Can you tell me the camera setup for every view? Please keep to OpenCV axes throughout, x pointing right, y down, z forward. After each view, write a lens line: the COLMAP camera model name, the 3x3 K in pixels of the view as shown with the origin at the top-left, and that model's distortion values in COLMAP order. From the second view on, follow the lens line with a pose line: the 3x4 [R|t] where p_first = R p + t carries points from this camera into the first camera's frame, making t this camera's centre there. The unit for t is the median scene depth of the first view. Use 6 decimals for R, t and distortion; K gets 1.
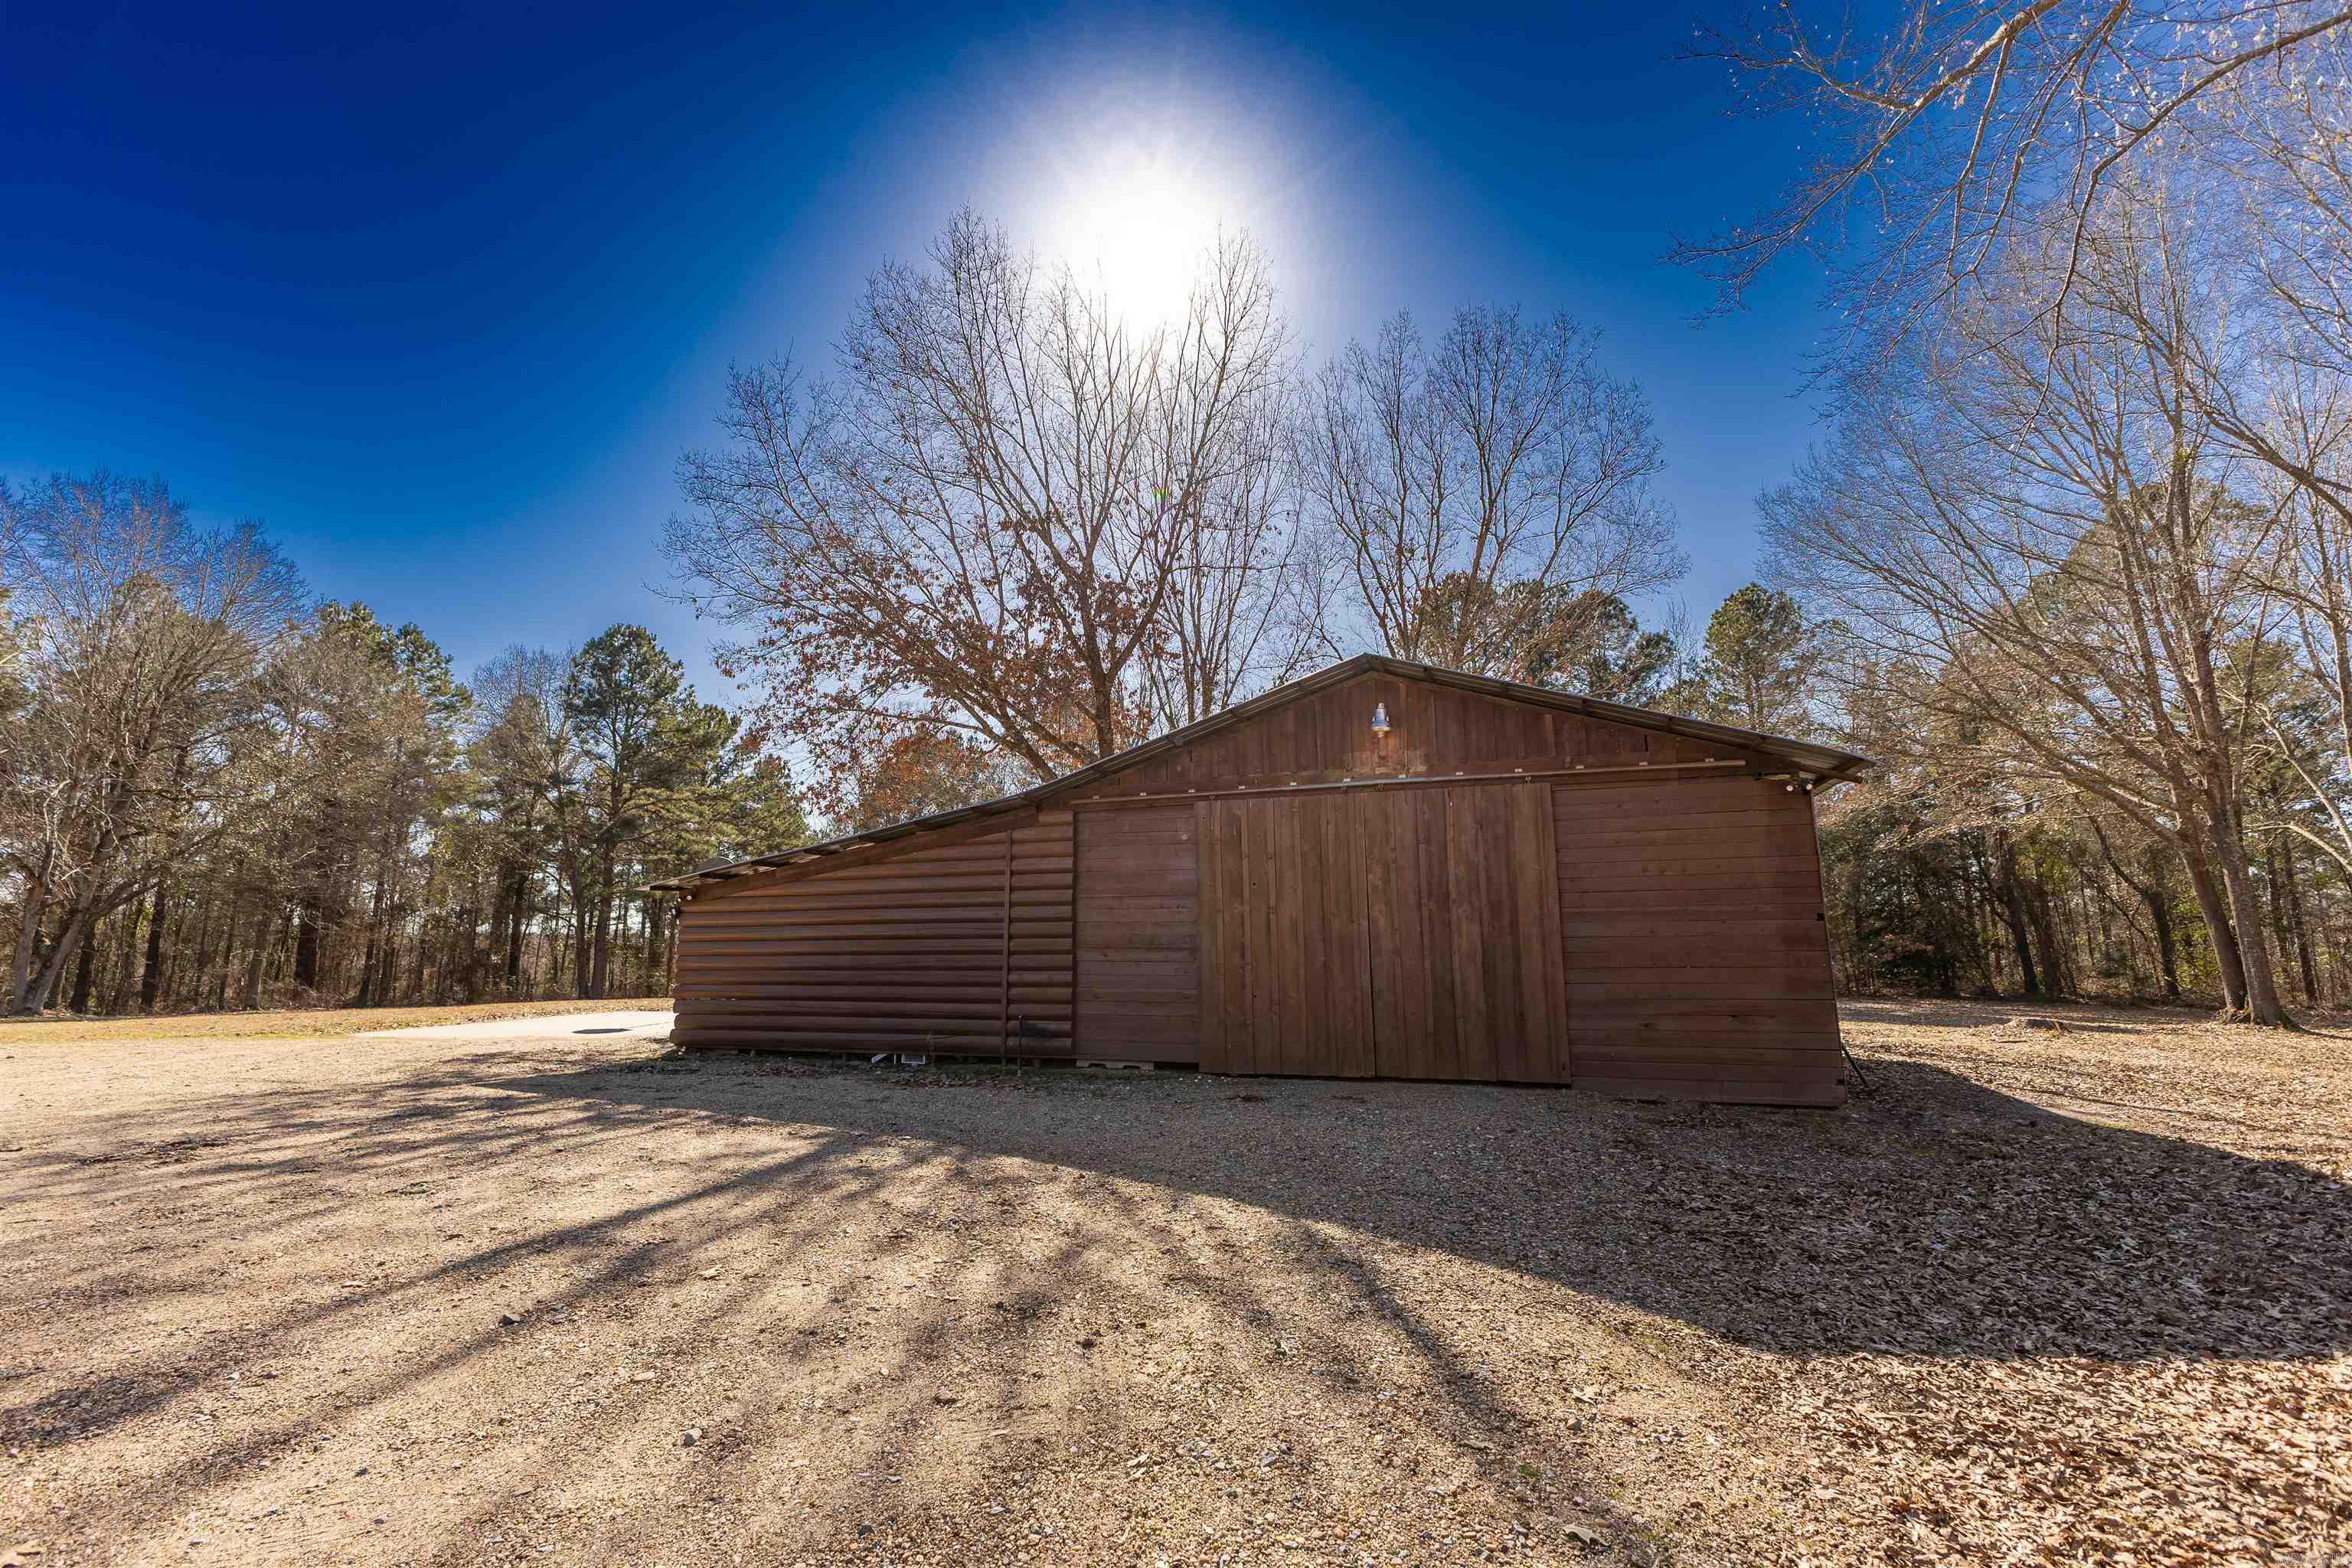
lens RADIAL K [[1033.5, 0, 1177.0], [0, 1033.5, 779.2], [0, 0, 1]] dist [0.019433, -0.000253]
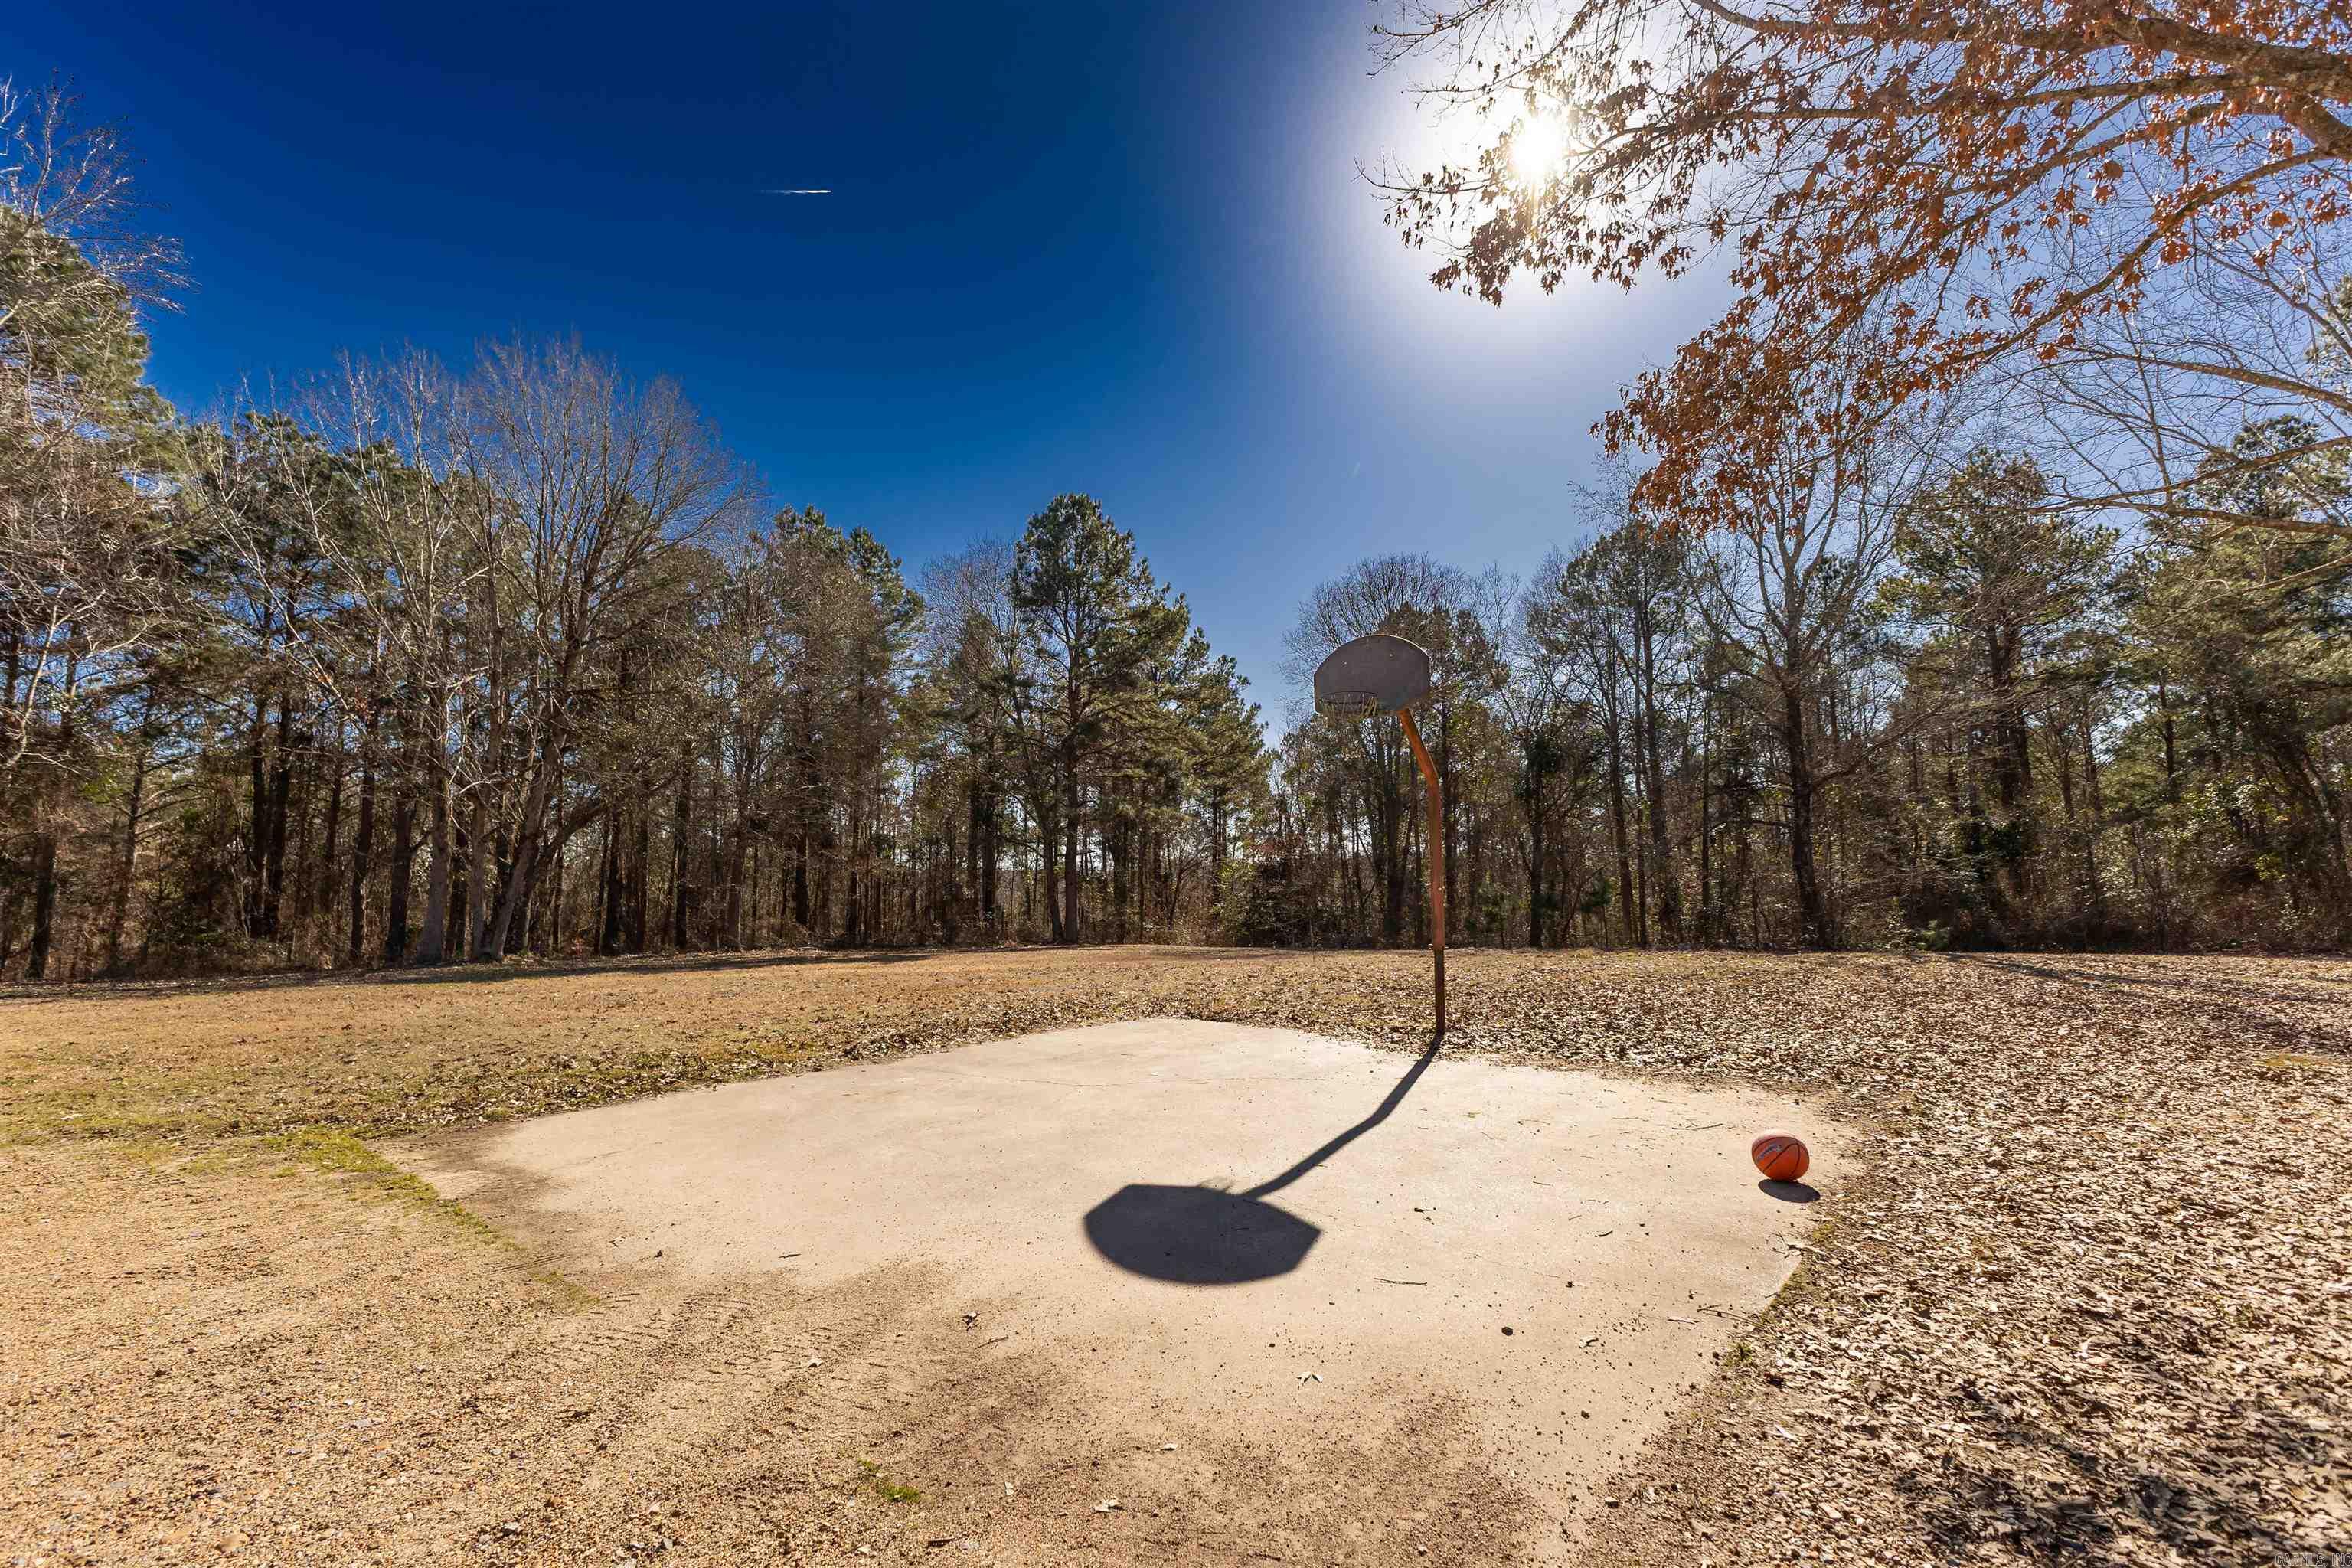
lens RADIAL K [[1033.5, 0, 1177.4], [0, 1033.5, 783.1], [0, 0, 1]] dist [0.019433, -0.000253]
pose [[0.925077, -0.049597, -0.376526, -0.149406], [0.072857, 0.996197, 0.047779, 0.048168], [0.372724, -0.071632, 0.925173, 0.250662]]
